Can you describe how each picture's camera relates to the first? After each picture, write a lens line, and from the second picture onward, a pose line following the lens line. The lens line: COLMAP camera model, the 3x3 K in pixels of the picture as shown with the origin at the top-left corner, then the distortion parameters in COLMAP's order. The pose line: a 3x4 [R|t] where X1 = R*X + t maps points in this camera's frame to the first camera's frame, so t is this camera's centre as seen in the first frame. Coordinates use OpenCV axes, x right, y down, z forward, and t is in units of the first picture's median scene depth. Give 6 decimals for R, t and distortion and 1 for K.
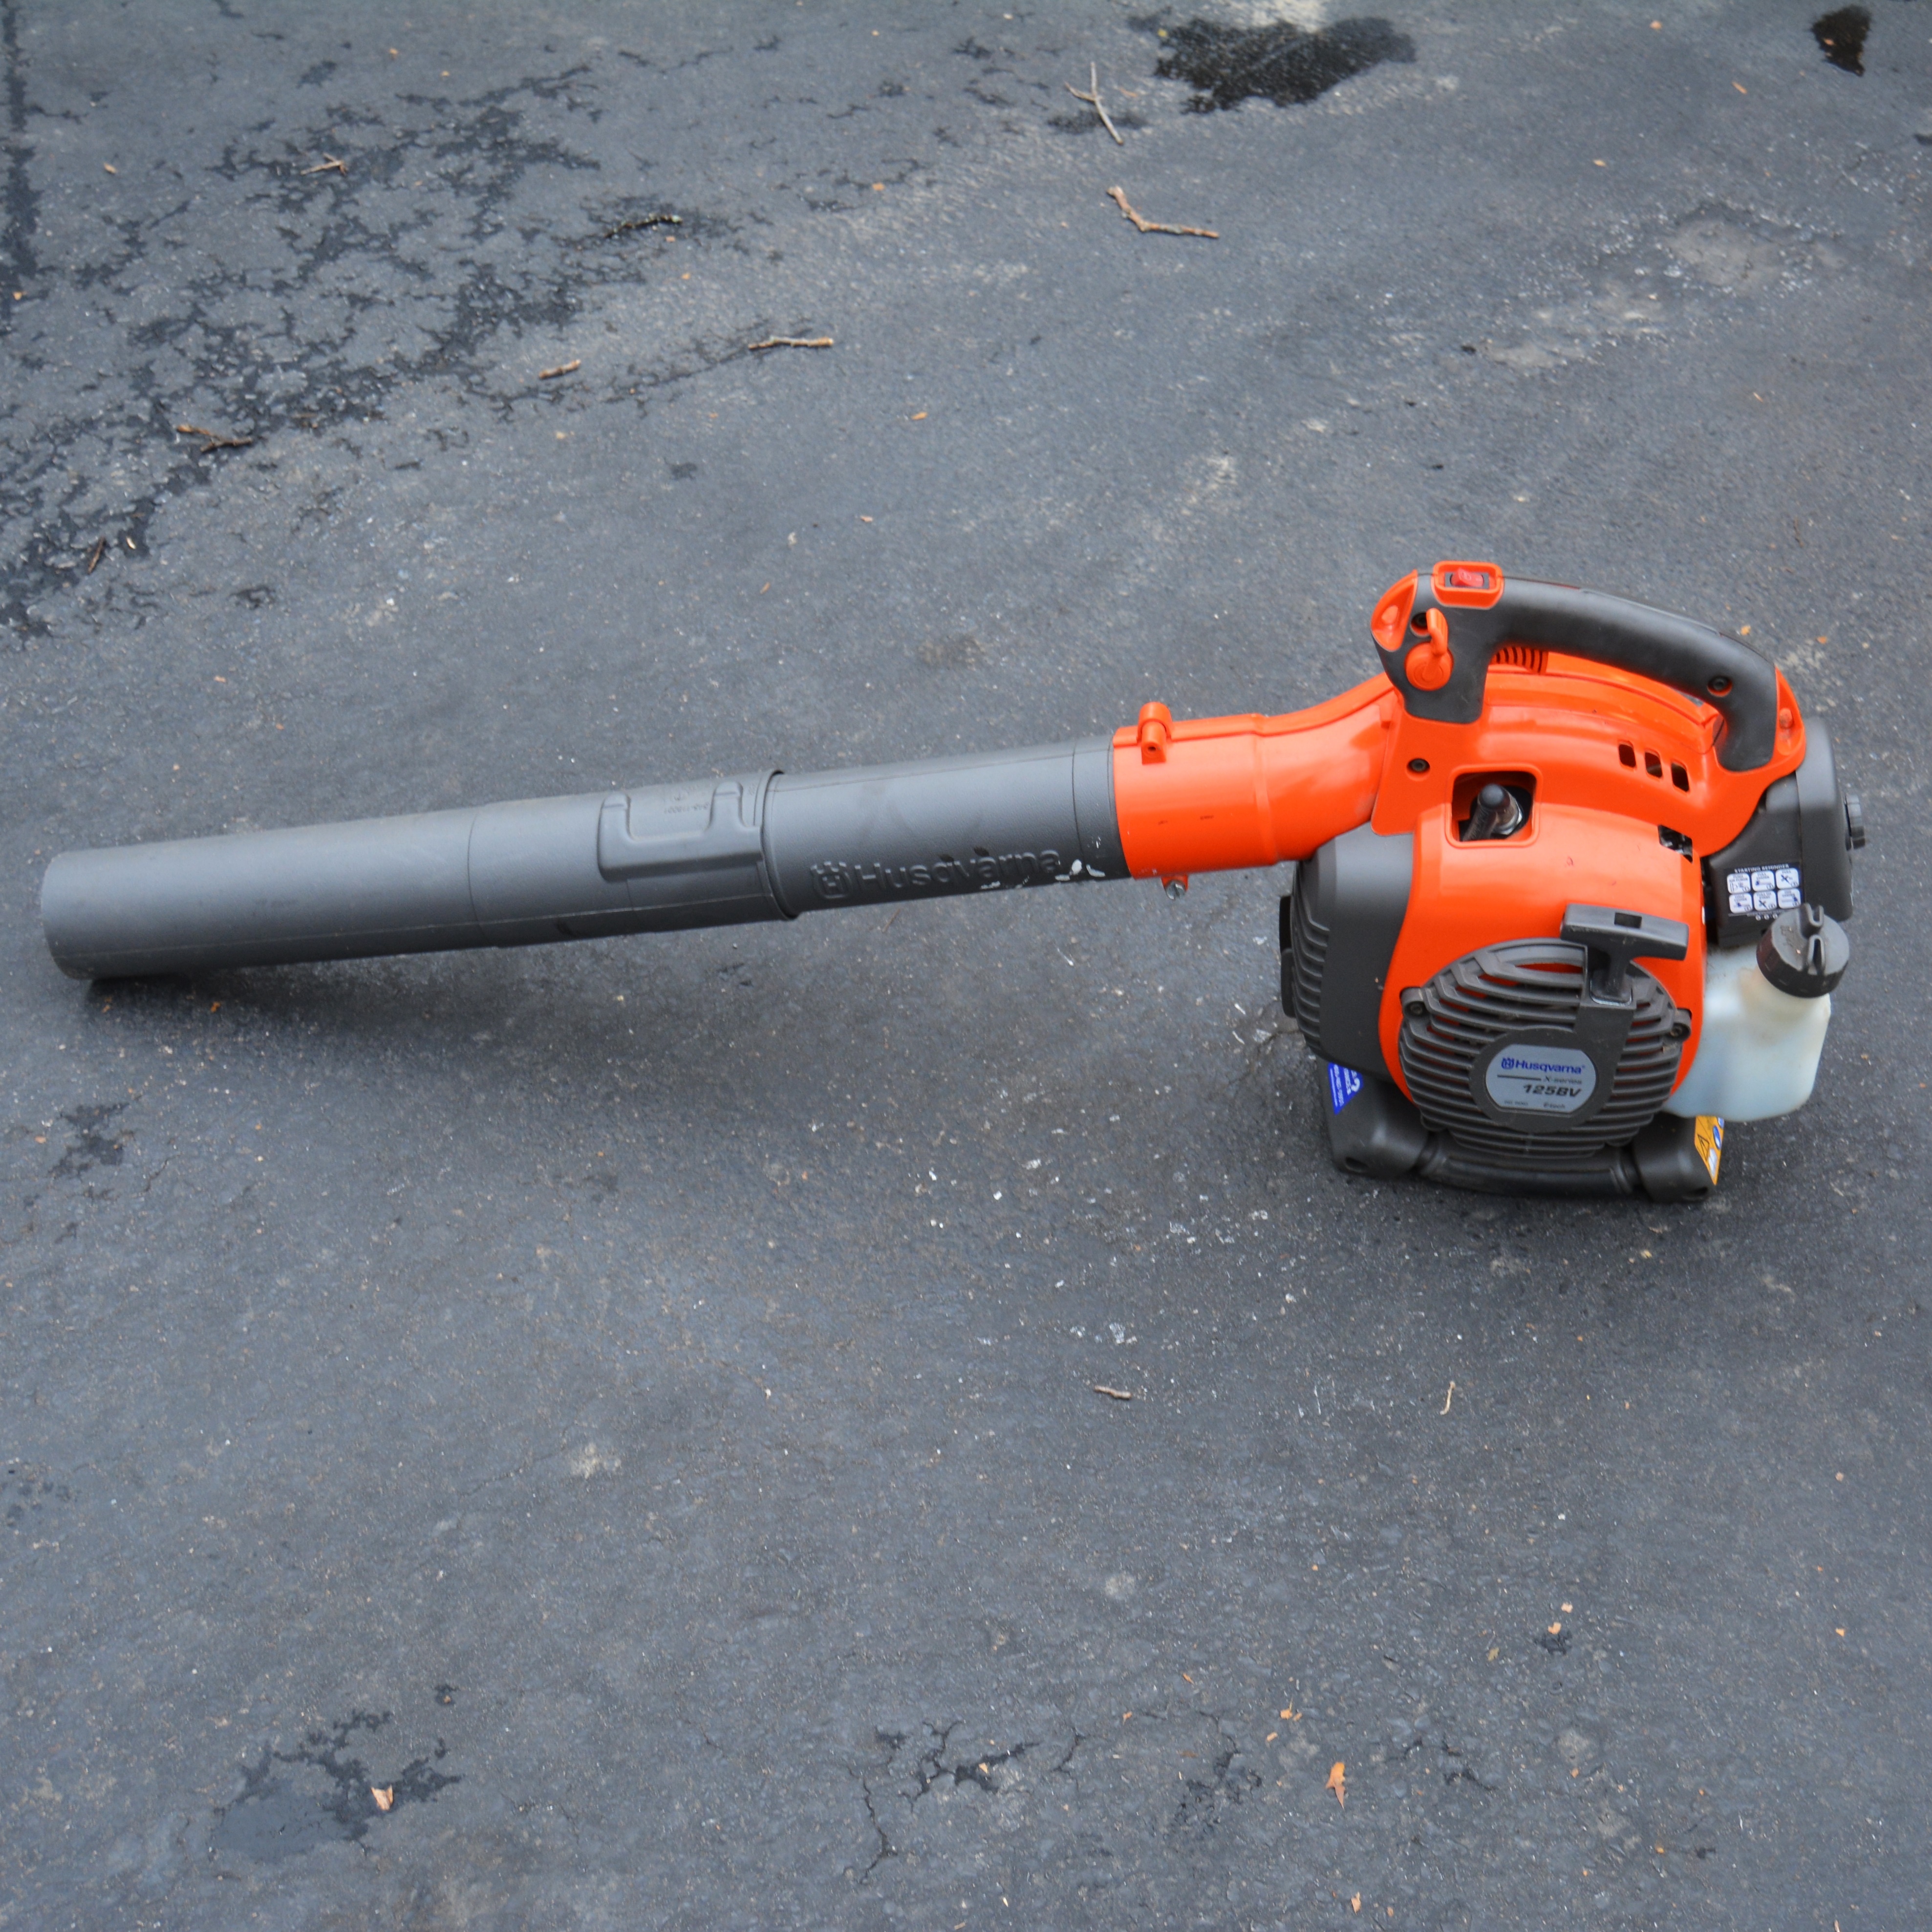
lens RADIAL K [[3291.9, 0, 1120.6], [0, 3291.9, 967.4], [0, 0, 1]] dist [-0.056056, 0.066174]
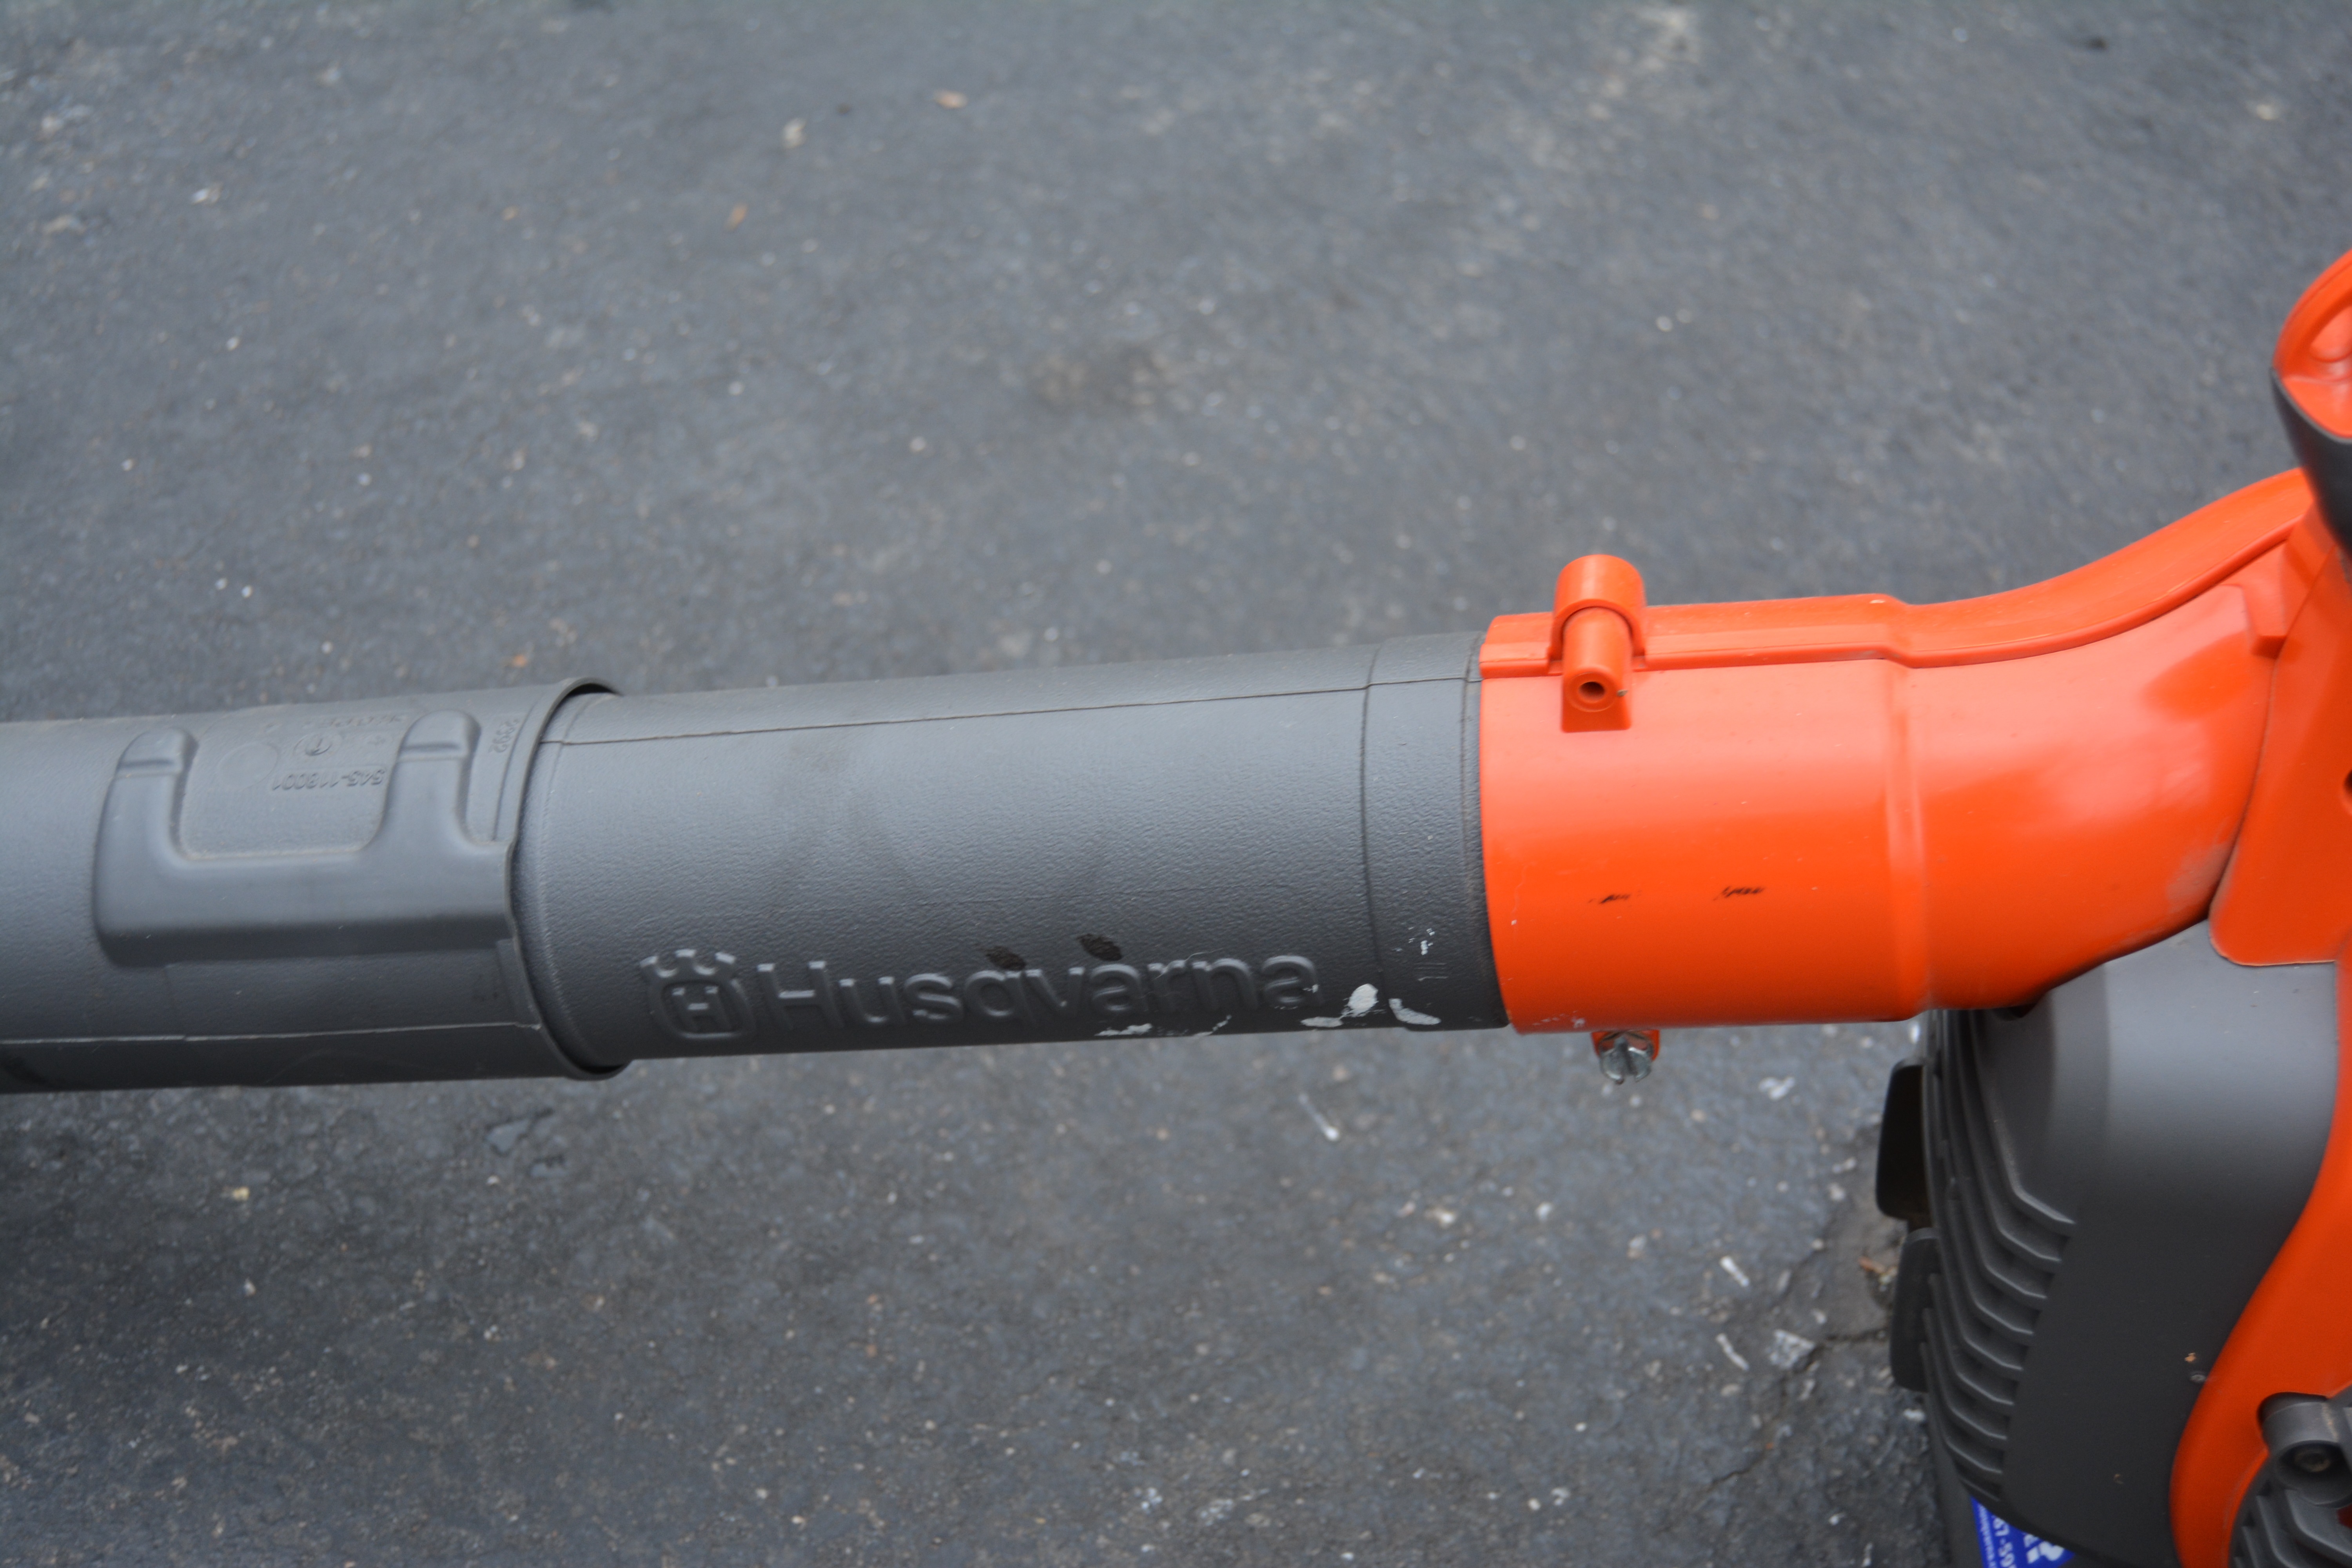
lens RADIAL K [[3594.1, 0, 1176.0], [0, 3594.1, 784.0], [0, 0, 1]] dist [-0.020062, -0.059495]
pose [[0.997643, 0.042140, -0.054152, -0.013175], [-0.041025, 0.998926, 0.021555, -0.060686], [0.055002, -0.019282, 0.998300, 0.595209]]
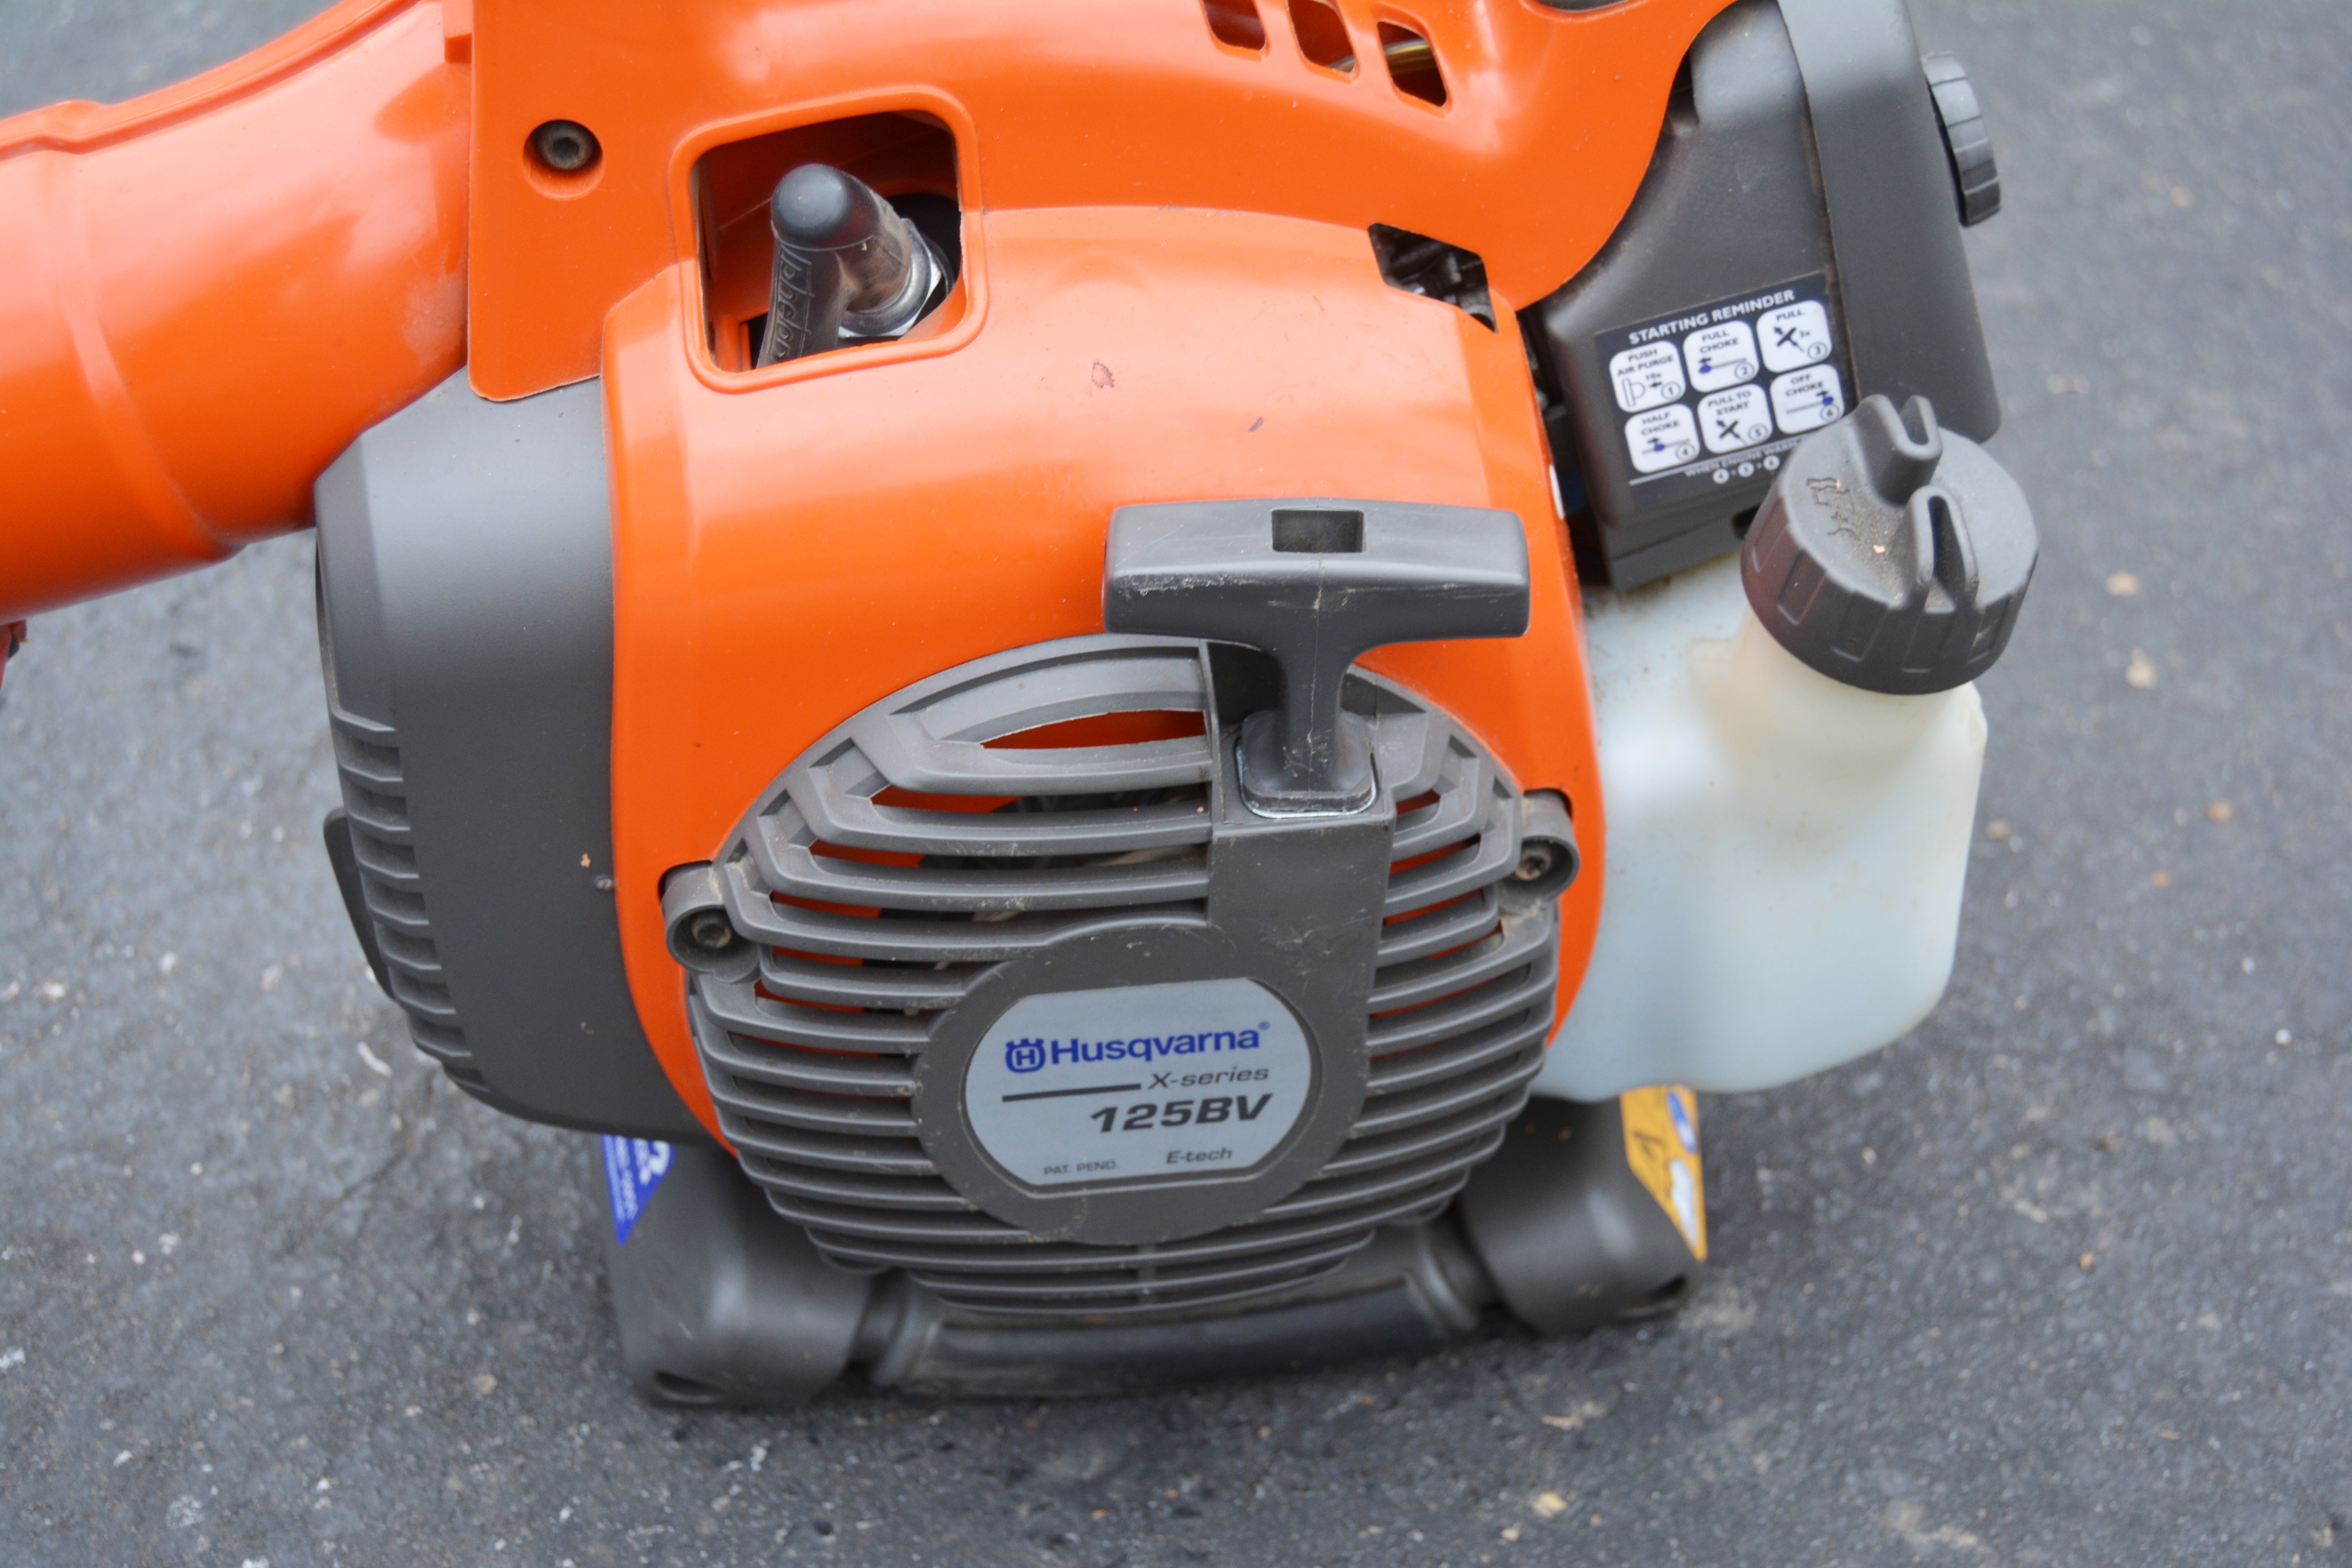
lens RADIAL K [[3594.1, 0, 1176.0], [0, 3594.1, 784.0], [0, 0, 1]] dist [-0.020062, -0.059495]
pose [[0.982695, -0.164713, 0.084730, 0.103340], [0.165128, 0.986270, 0.002140, 0.005086], [-0.083919, 0.011888, 0.996402, 0.634585]]
